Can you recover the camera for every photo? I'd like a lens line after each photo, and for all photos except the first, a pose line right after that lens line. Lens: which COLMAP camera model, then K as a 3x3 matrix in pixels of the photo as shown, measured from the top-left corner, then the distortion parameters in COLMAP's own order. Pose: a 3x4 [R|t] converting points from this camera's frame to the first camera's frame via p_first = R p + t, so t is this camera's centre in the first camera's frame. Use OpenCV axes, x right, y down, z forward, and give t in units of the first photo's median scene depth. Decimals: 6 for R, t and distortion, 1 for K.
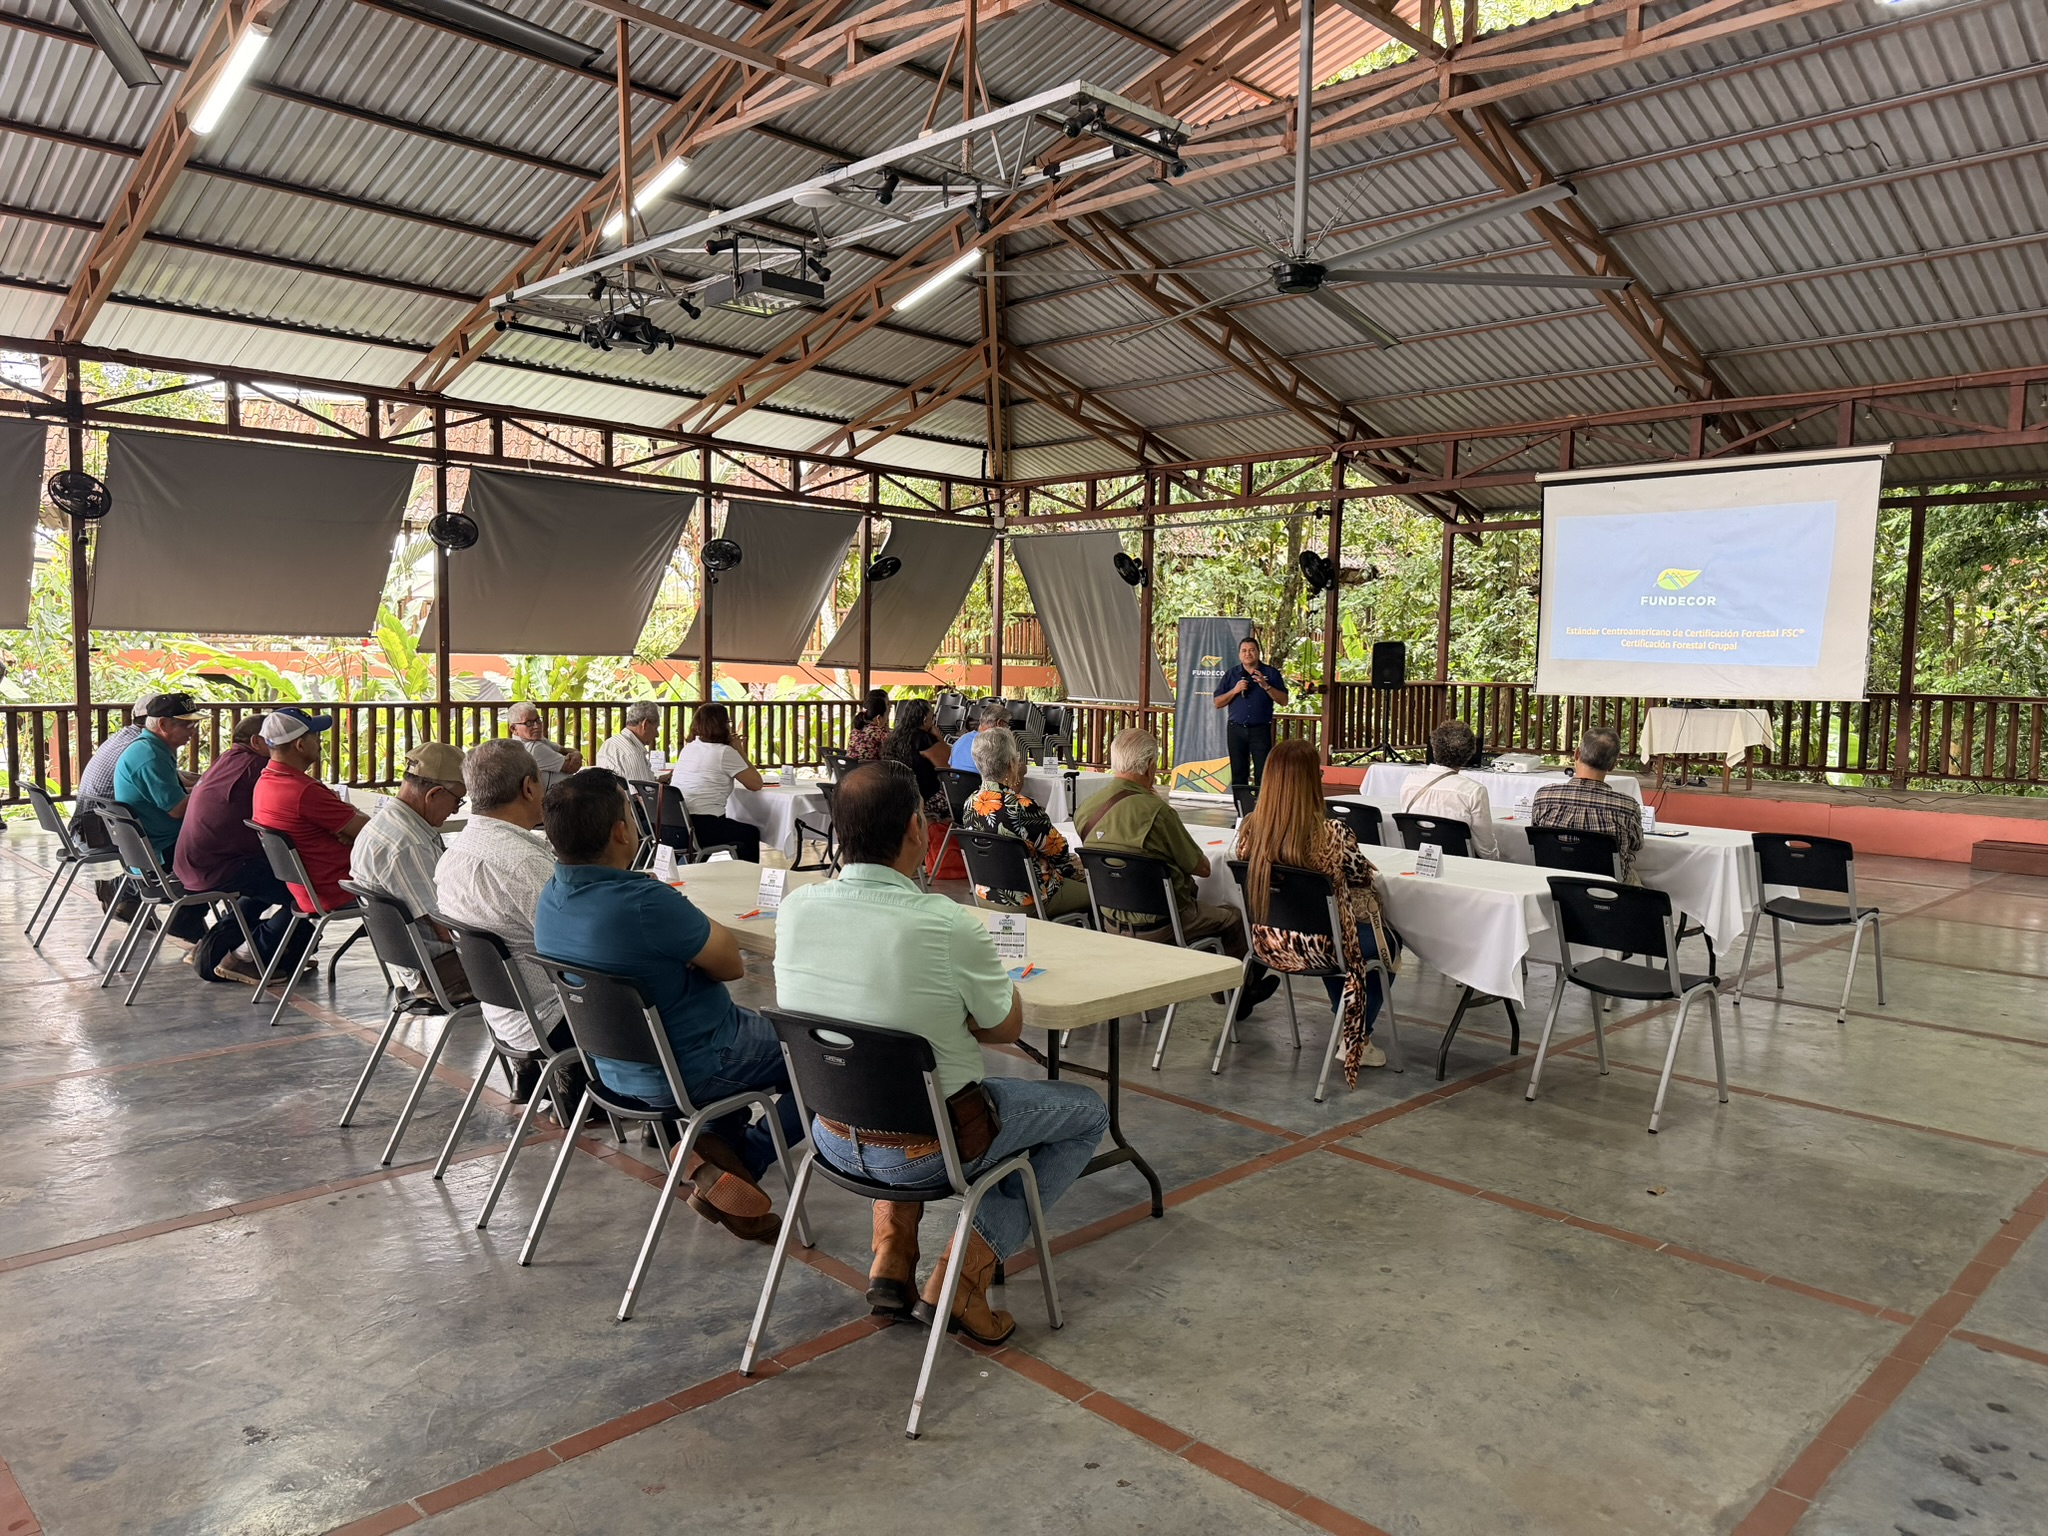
lens RADIAL K [[1439.8, 0, 1026.5], [0, 1439.8, 767.2], [0, 0, 1]] dist [0.037586, -0.038153]
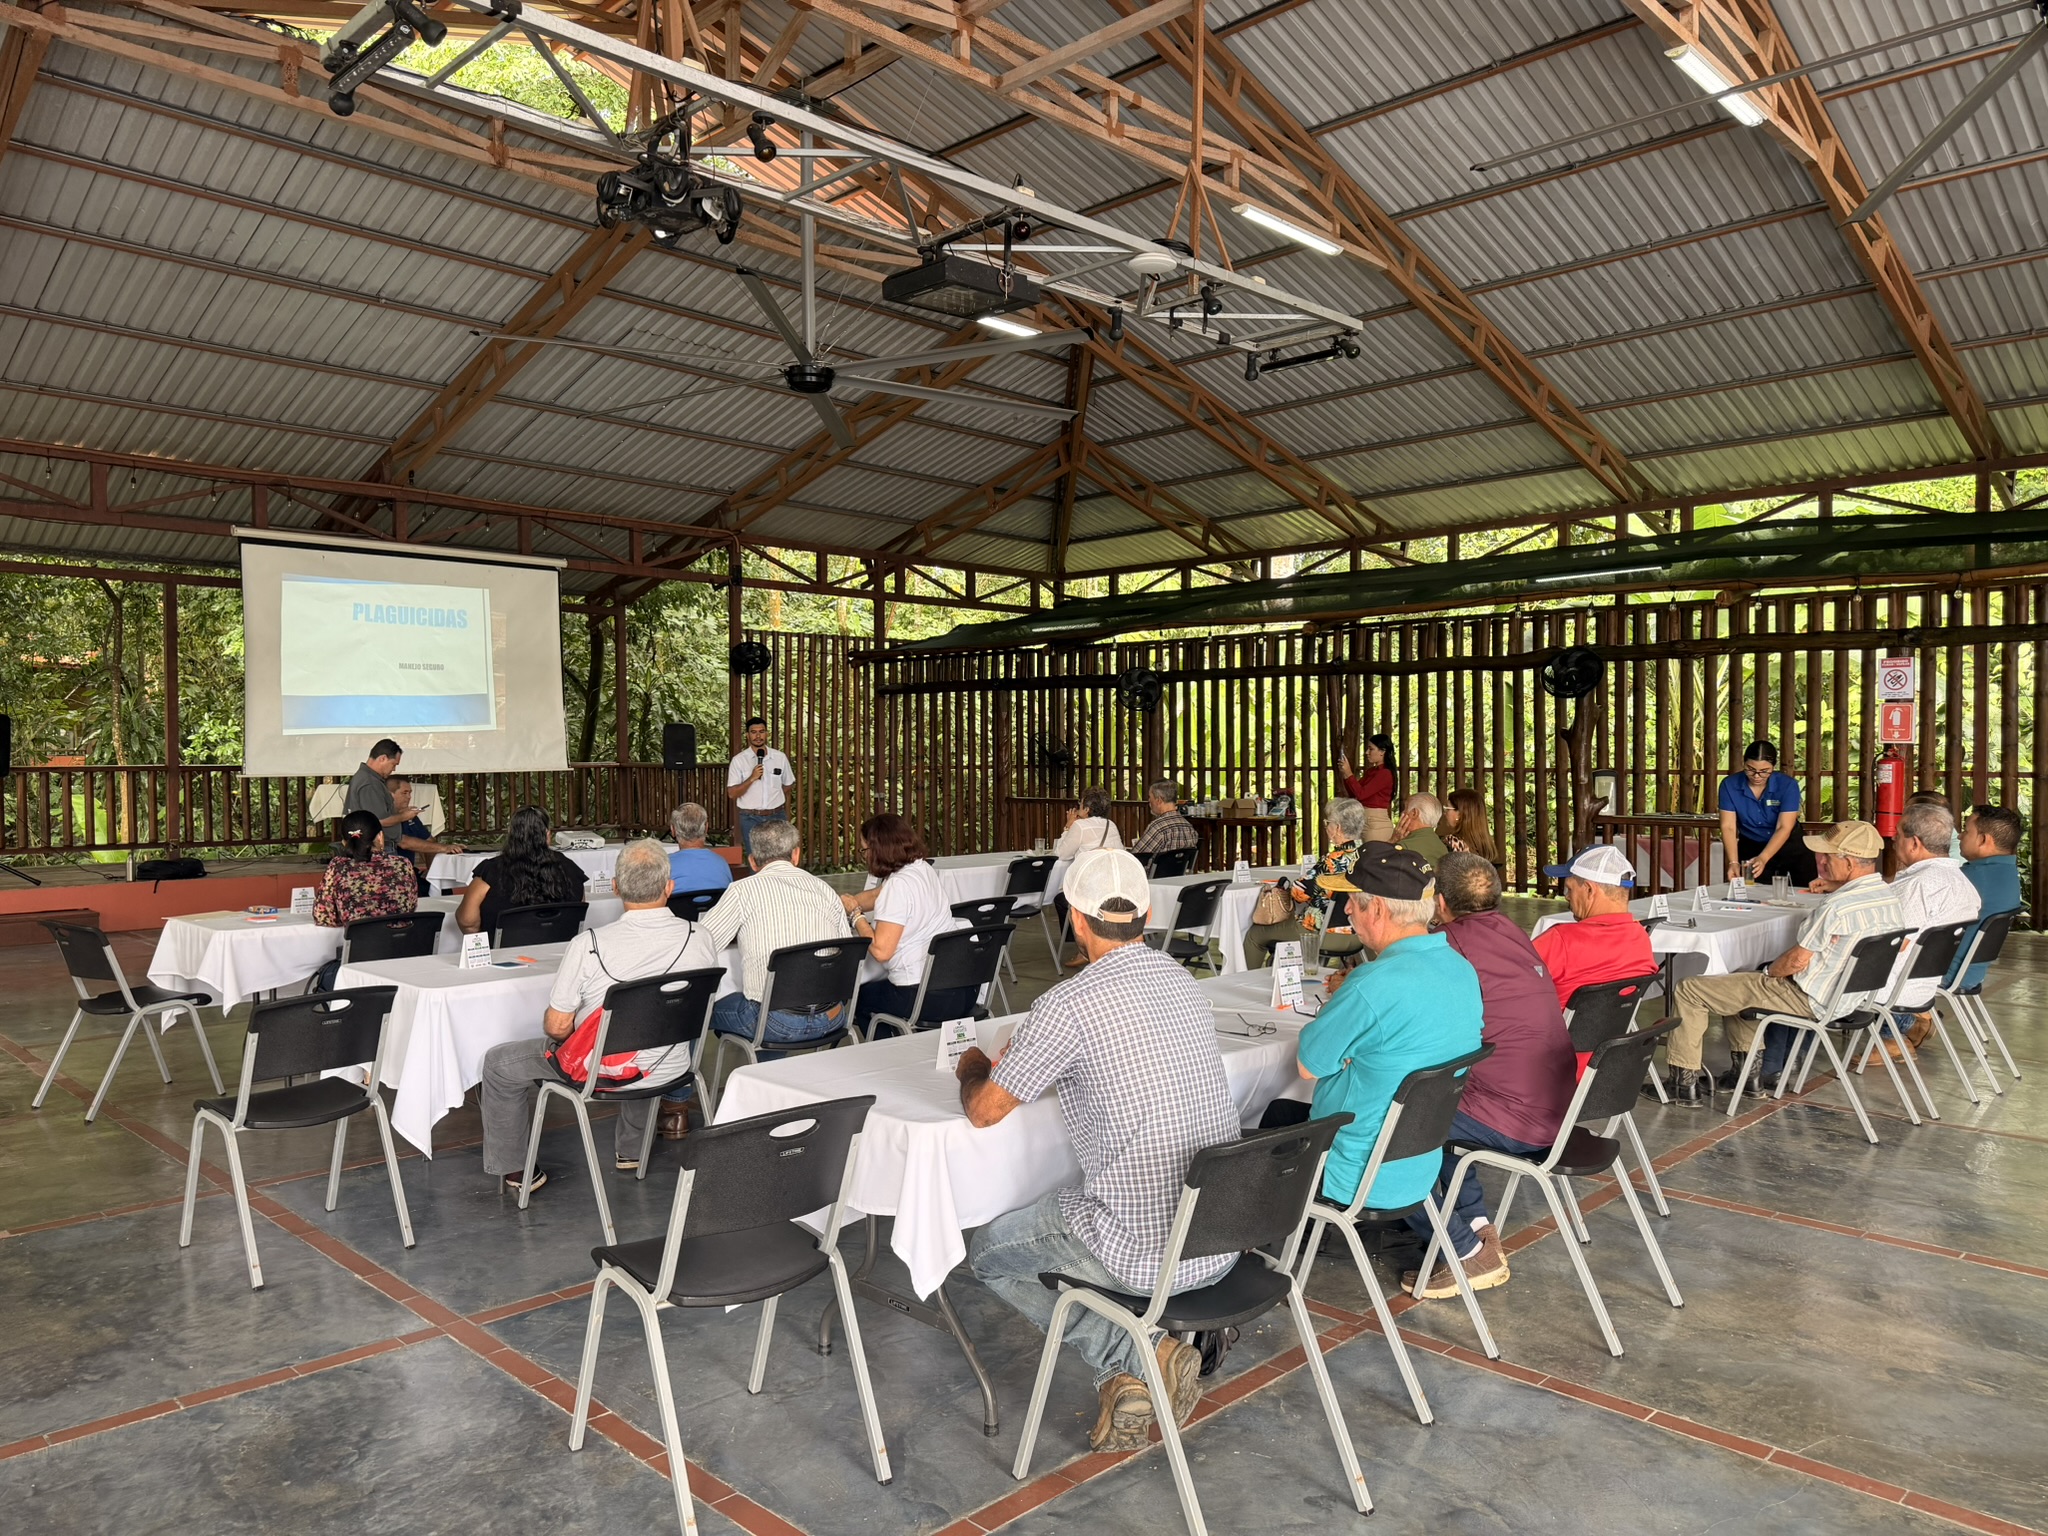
lens RADIAL K [[1439.8, 0, 1026.5], [0, 1439.8, 767.2], [0, 0, 1]] dist [0.037586, -0.038153]
pose [[-0.013050, -0.031642, 0.999414, -0.556646], [0.073736, 0.996747, 0.032520, -0.052786], [-0.997192, 0.074118, -0.010675, 0.565153]]
